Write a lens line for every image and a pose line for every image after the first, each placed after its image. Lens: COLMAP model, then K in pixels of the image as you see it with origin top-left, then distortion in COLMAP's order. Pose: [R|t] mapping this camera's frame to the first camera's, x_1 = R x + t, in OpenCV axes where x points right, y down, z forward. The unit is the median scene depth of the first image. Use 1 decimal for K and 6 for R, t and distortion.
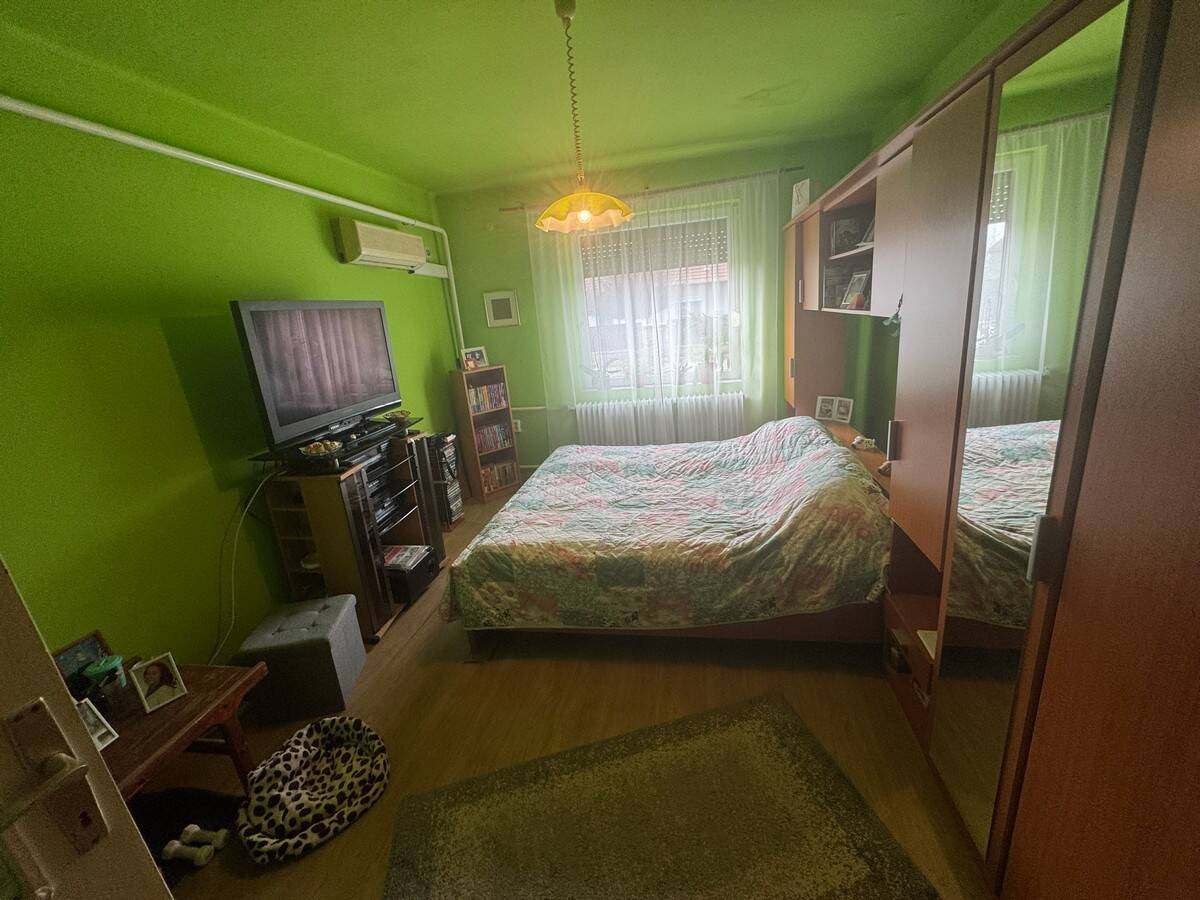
lens RADIAL K [[480.3, 0, 600.0], [0, 480.3, 450.0], [0, 0, 1]] dist [-0.002197, 0.000834]
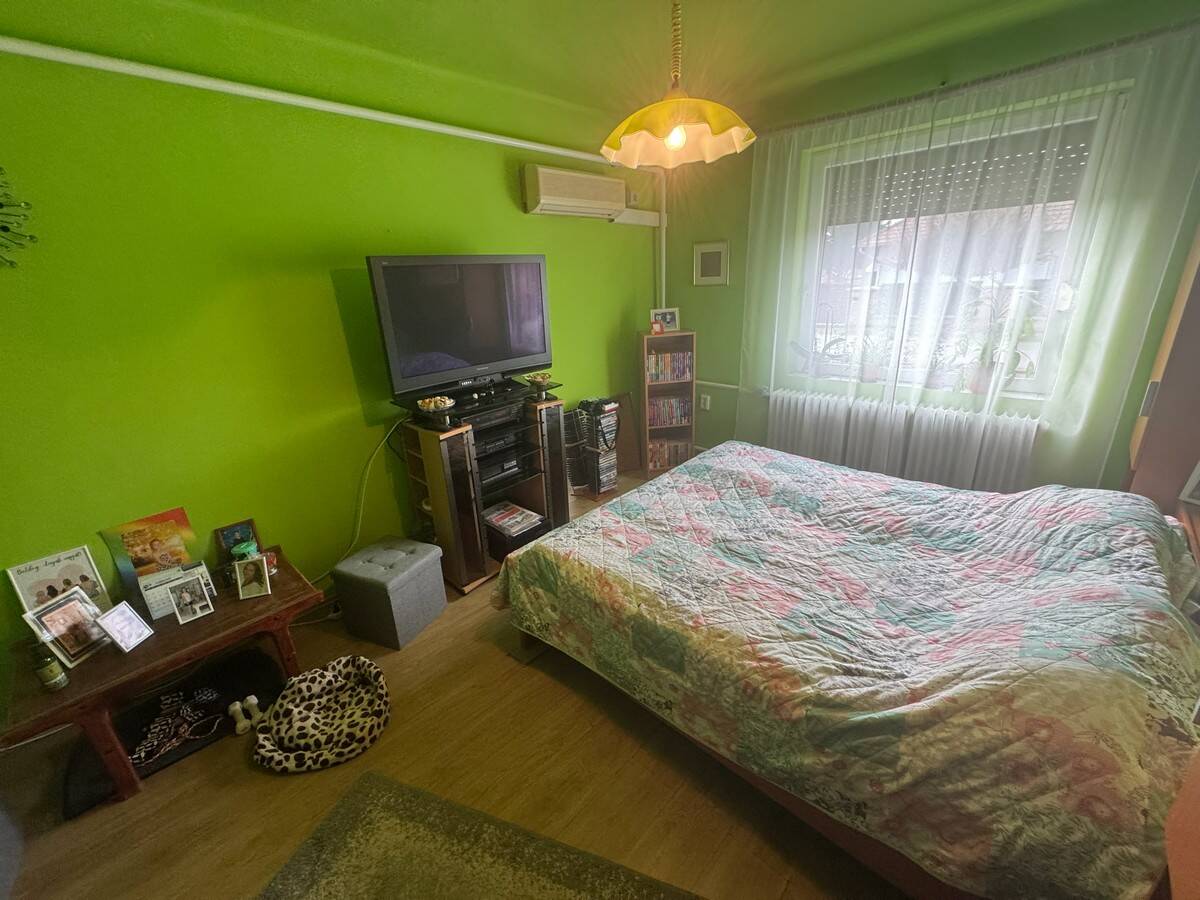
lens RADIAL K [[480.3, 0, 600.0], [0, 480.3, 450.0], [0, 0, 1]] dist [-0.002197, 0.000834]
pose [[0.831505, 0.234404, -0.503640, 0.222585], [-0.181176, 0.971473, 0.153022, -0.113026], [0.525142, -0.035991, 0.850253, 0.267725]]
